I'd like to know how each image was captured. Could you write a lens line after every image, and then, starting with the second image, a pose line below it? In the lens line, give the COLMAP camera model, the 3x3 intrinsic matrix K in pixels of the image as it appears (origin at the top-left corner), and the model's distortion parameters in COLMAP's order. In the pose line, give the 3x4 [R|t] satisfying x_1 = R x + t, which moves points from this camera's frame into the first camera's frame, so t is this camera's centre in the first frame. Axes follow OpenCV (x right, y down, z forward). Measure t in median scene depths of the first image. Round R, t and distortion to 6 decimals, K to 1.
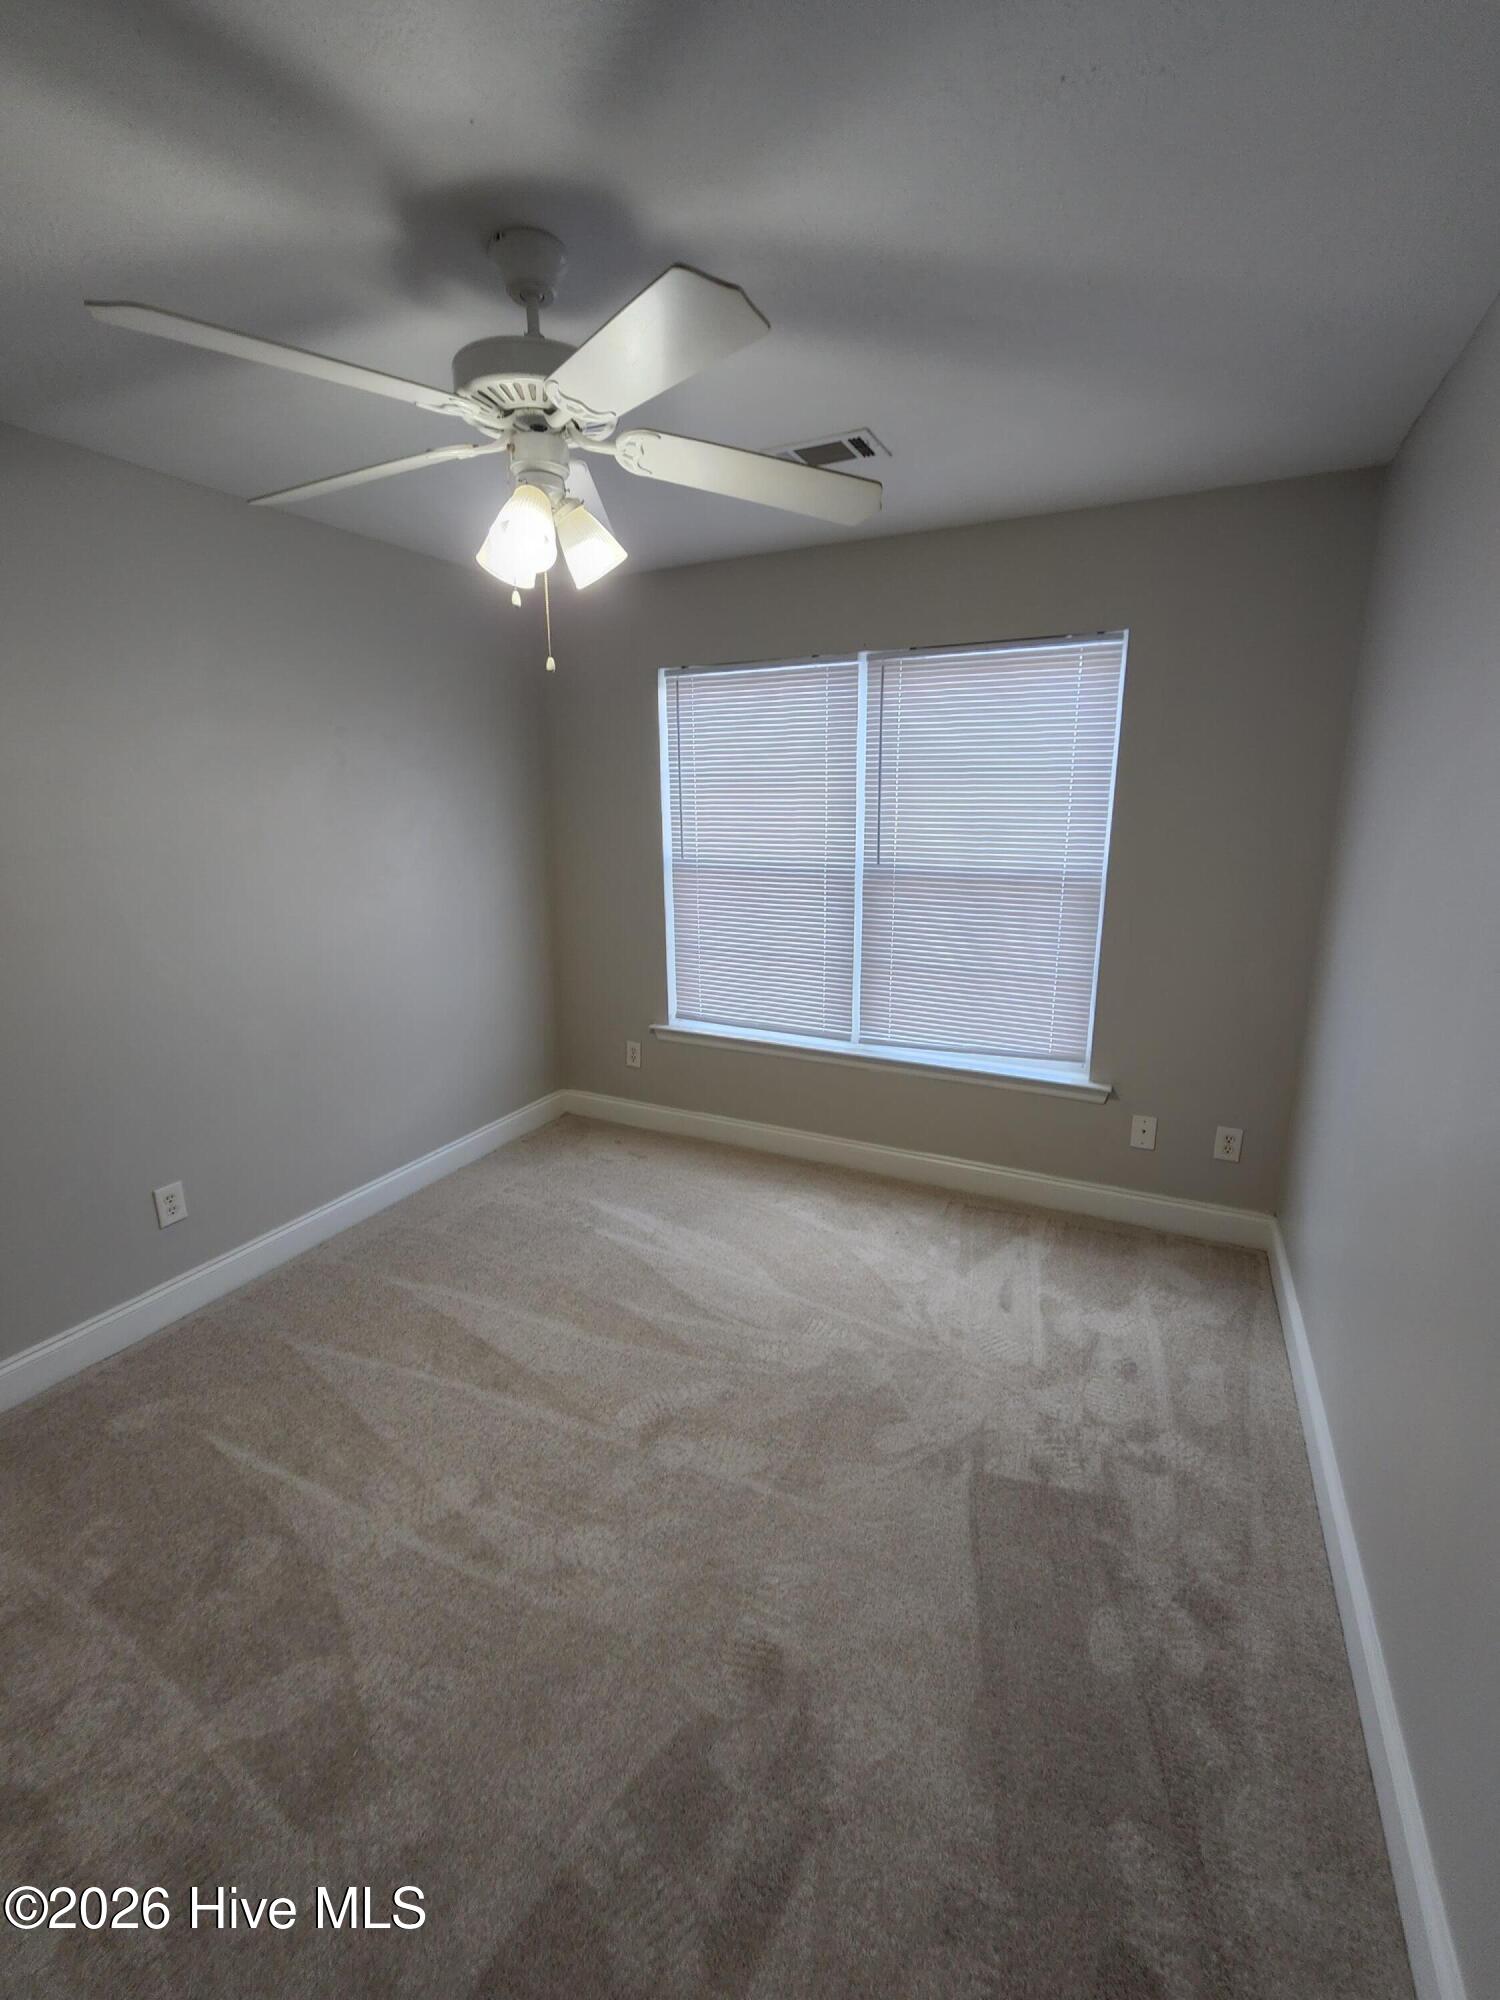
lens RADIAL K [[829.9, 0, 746.9], [0, 829.9, 994.7], [0, 0, 1]] dist [-0.002717, -0.000914]
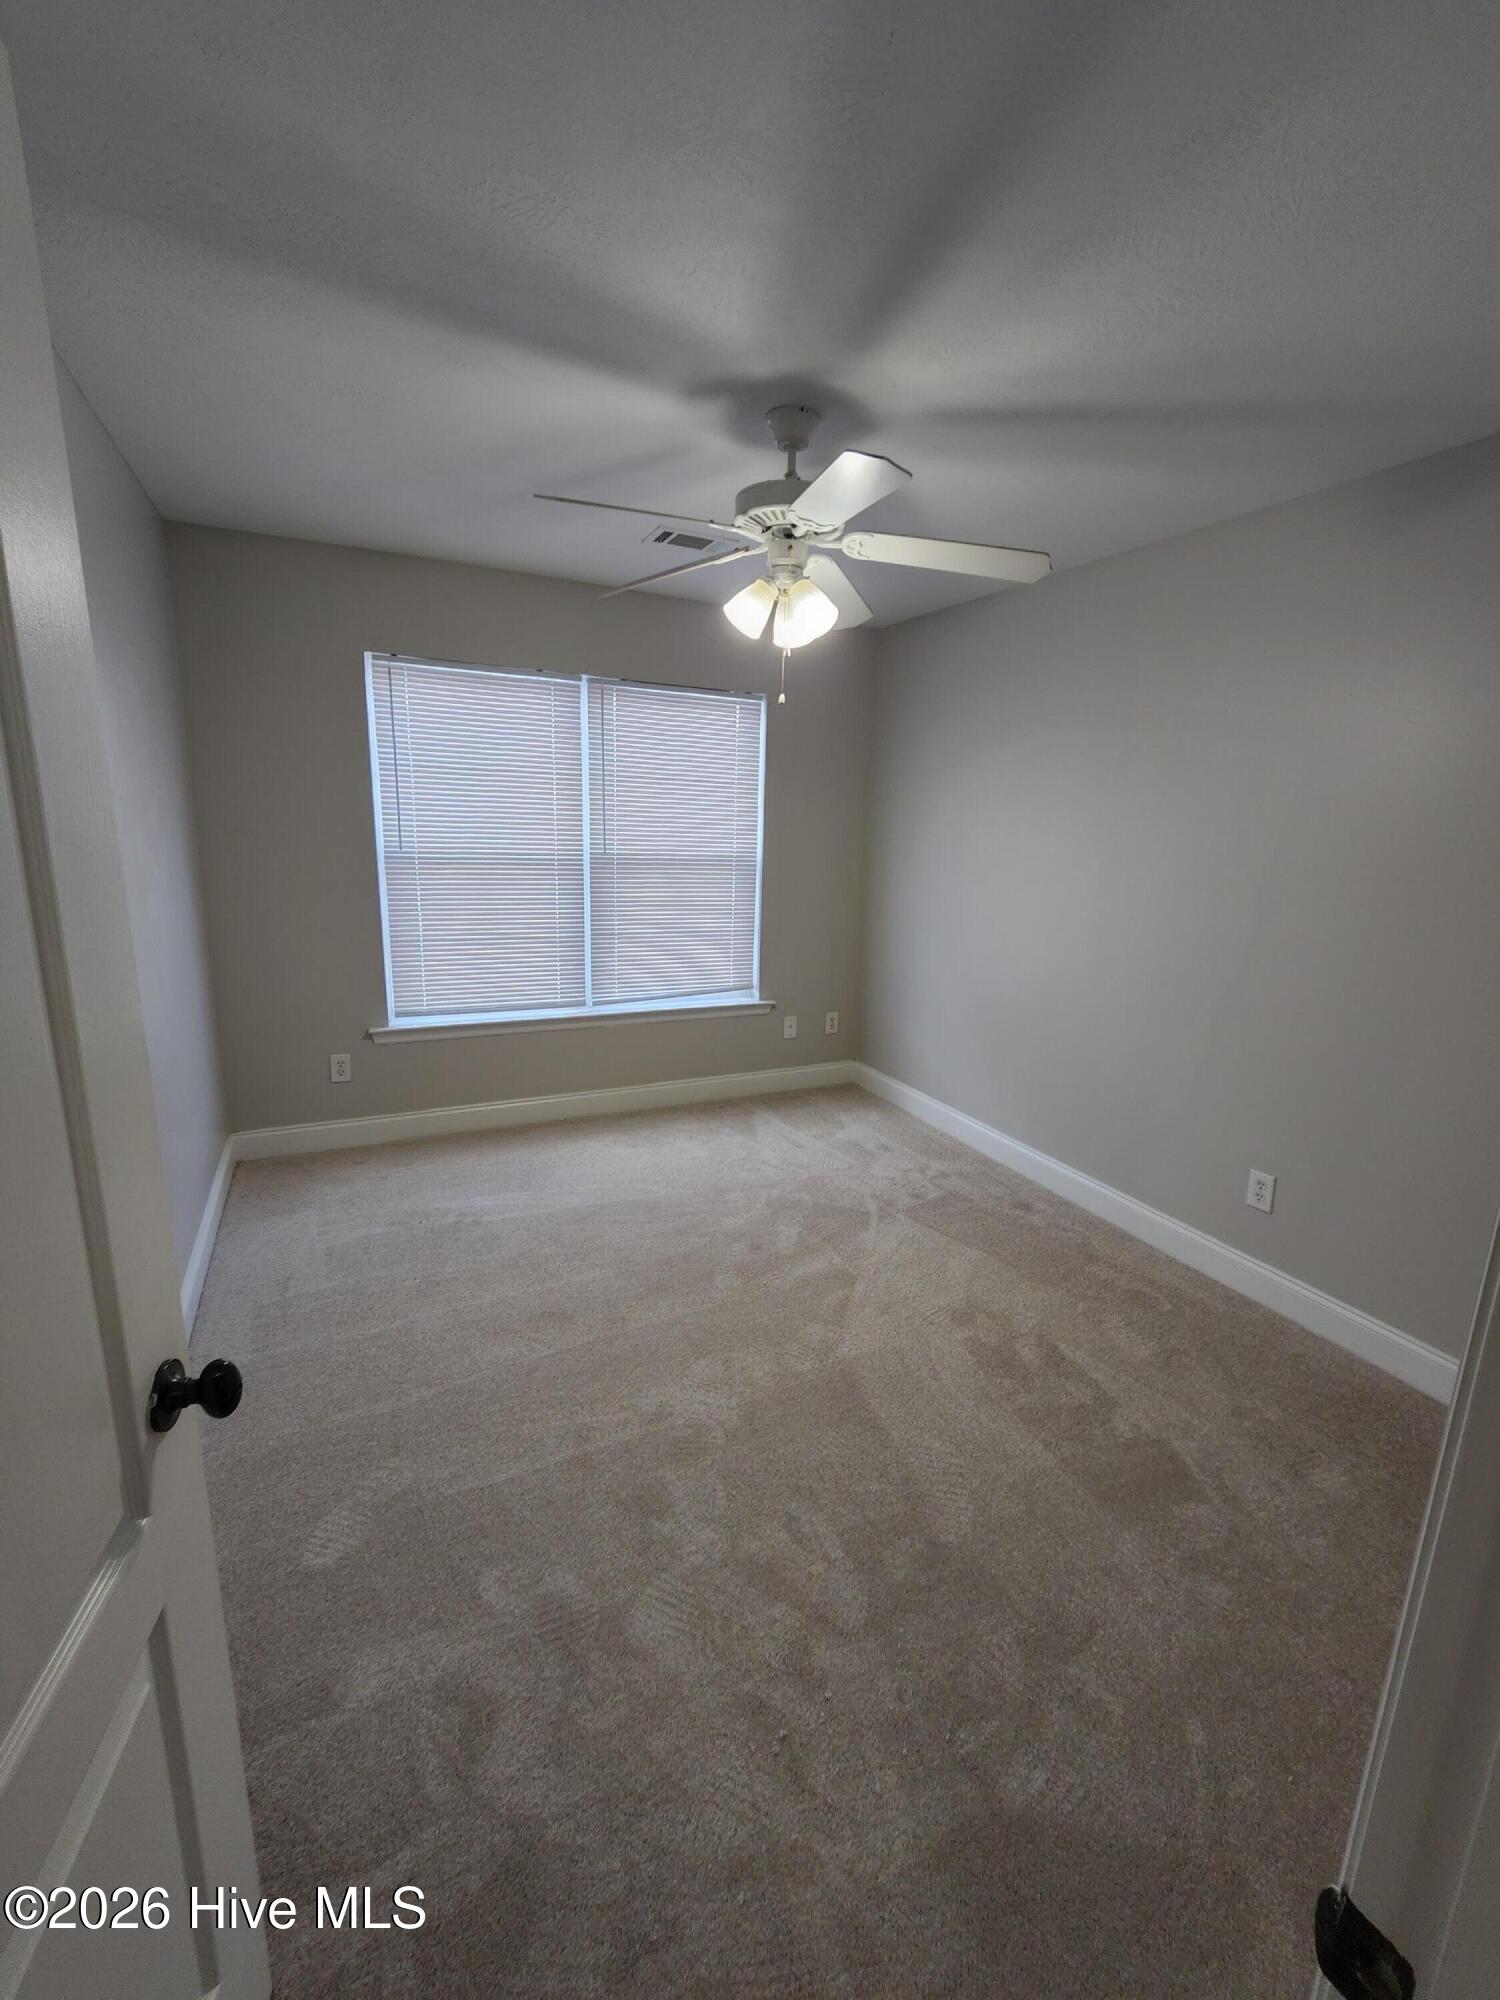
lens RADIAL K [[829.9, 0, 746.9], [0, 829.9, 994.7], [0, 0, 1]] dist [-0.002717, -0.000914]
pose [[0.613994, -0.138093, 0.777137, -0.705513], [0.142637, 0.987779, 0.062830, 0.000202], [-0.776316, 0.072271, 0.626188, 0.102907]]
